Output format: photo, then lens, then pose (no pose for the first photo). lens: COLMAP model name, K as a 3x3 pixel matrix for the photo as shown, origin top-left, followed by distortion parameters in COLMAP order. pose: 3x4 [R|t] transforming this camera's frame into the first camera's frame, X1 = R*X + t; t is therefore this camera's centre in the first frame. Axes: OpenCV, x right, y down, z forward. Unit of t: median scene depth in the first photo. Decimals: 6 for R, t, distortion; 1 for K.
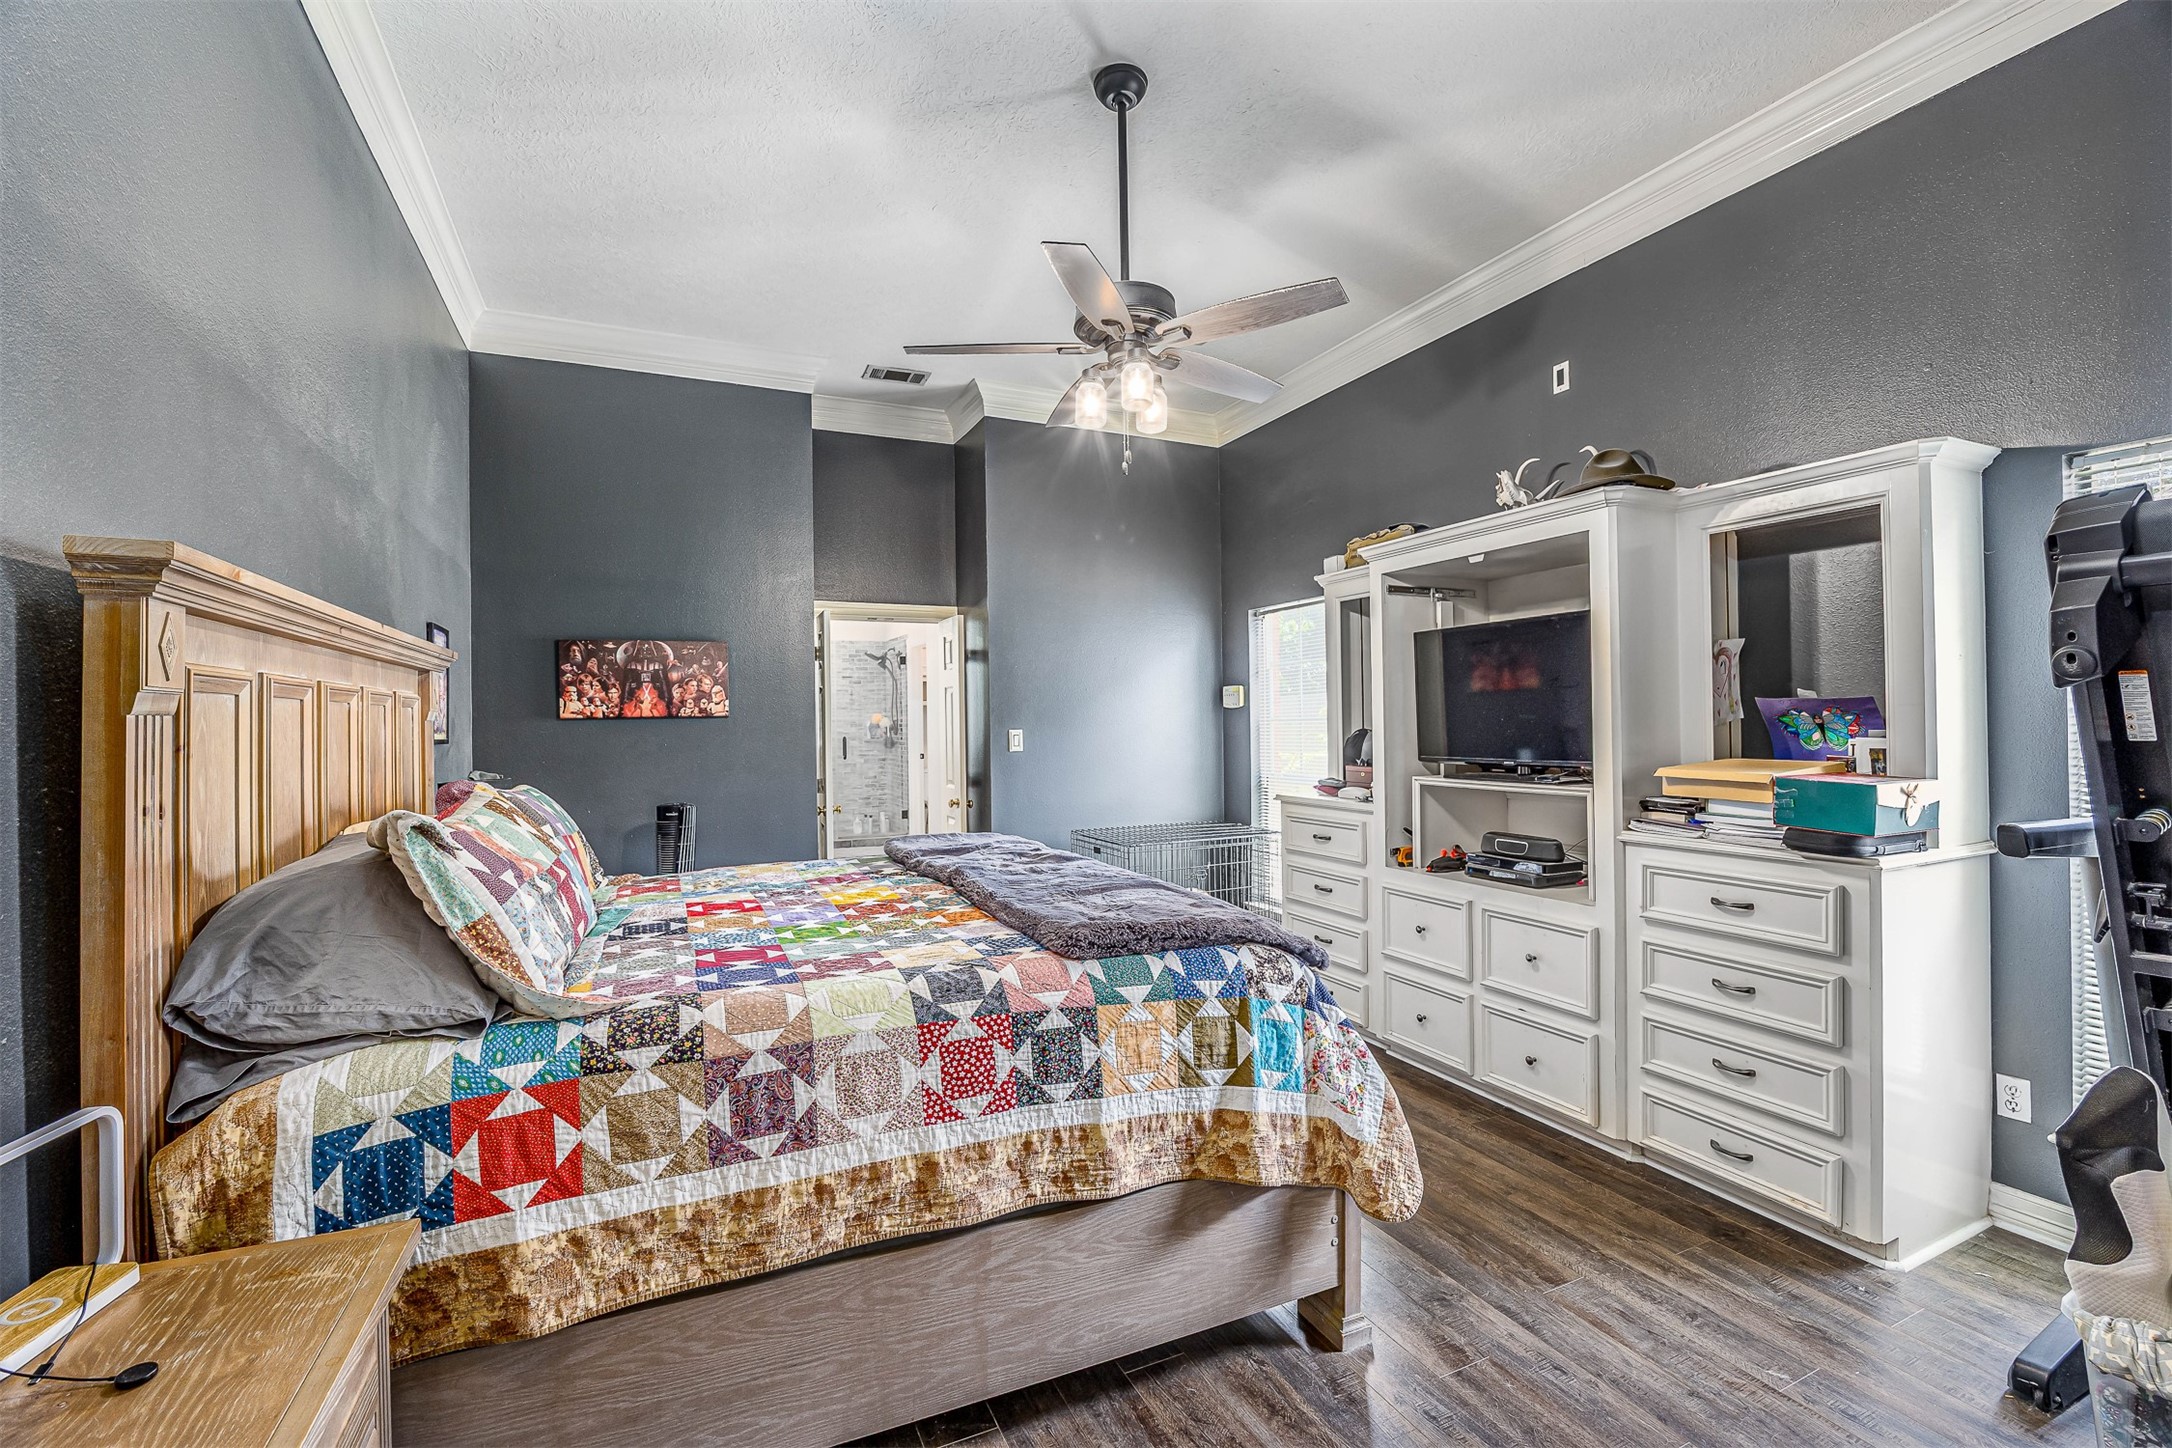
lens RADIAL K [[933.5, 0, 1088.3], [0, 933.5, 716.7], [0, 0, 1]] dist [-0.022476, 0.002086]
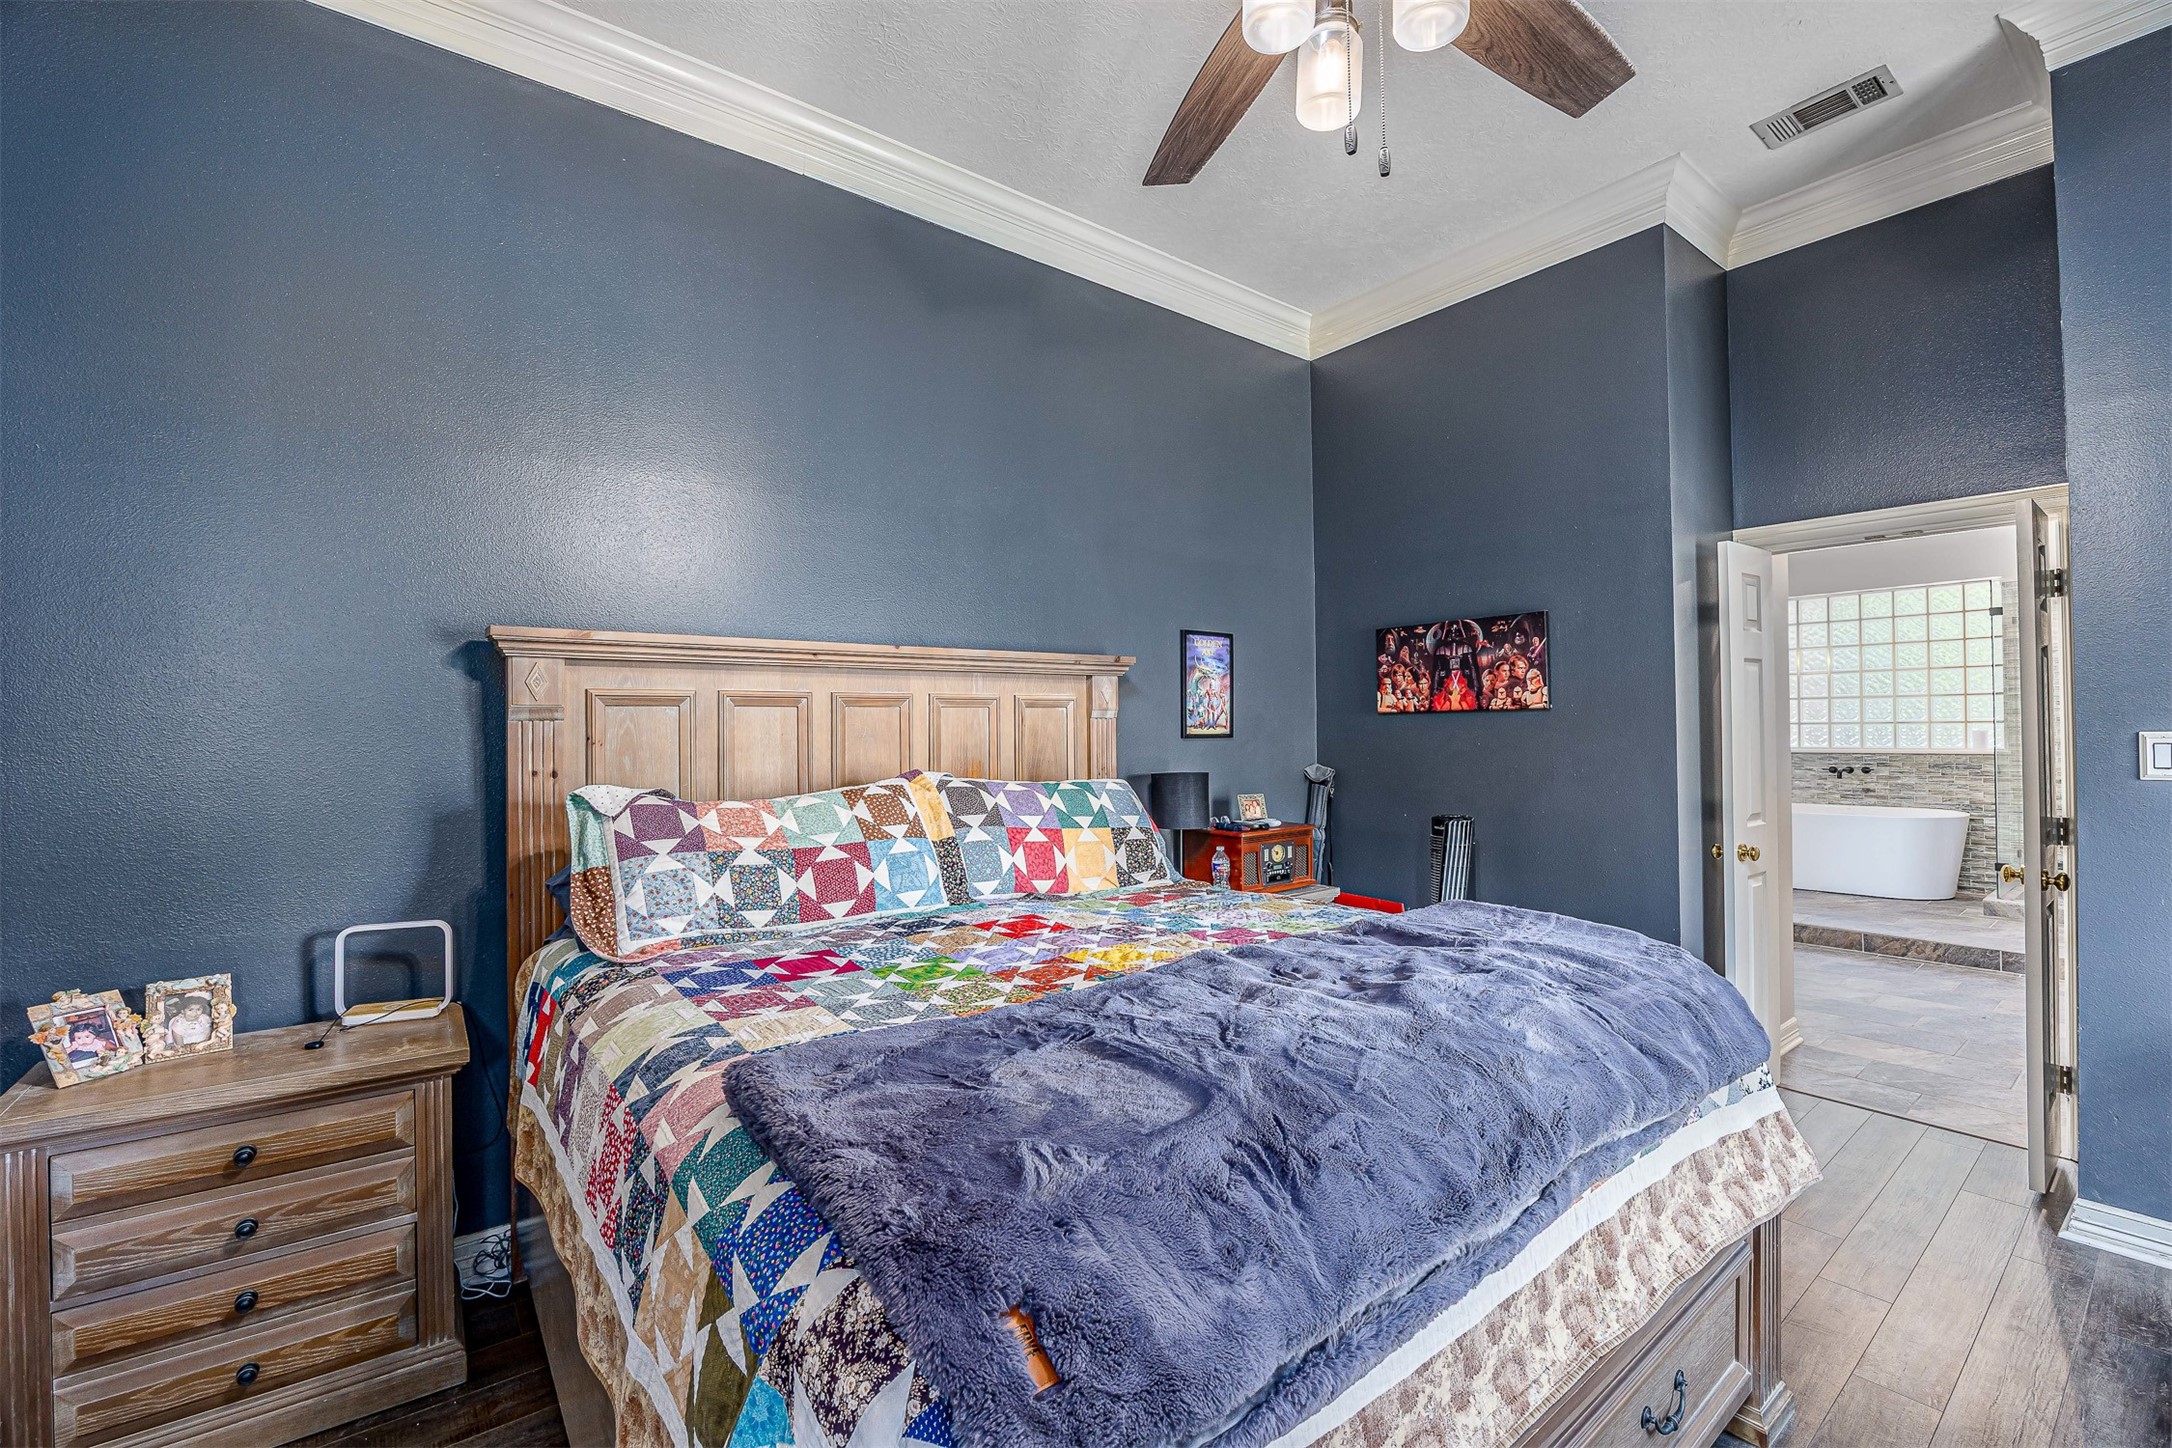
lens RADIAL K [[933.5, 0, 1075.3], [0, 933.5, 709.7], [0, 0, 1]] dist [-0.022476, 0.002086]
pose [[0.190435, -0.005331, -0.981685, 0.292465], [0.014154, 0.999896, -0.002684, -0.003125], [0.981598, -0.013383, 0.190491, 0.496630]]
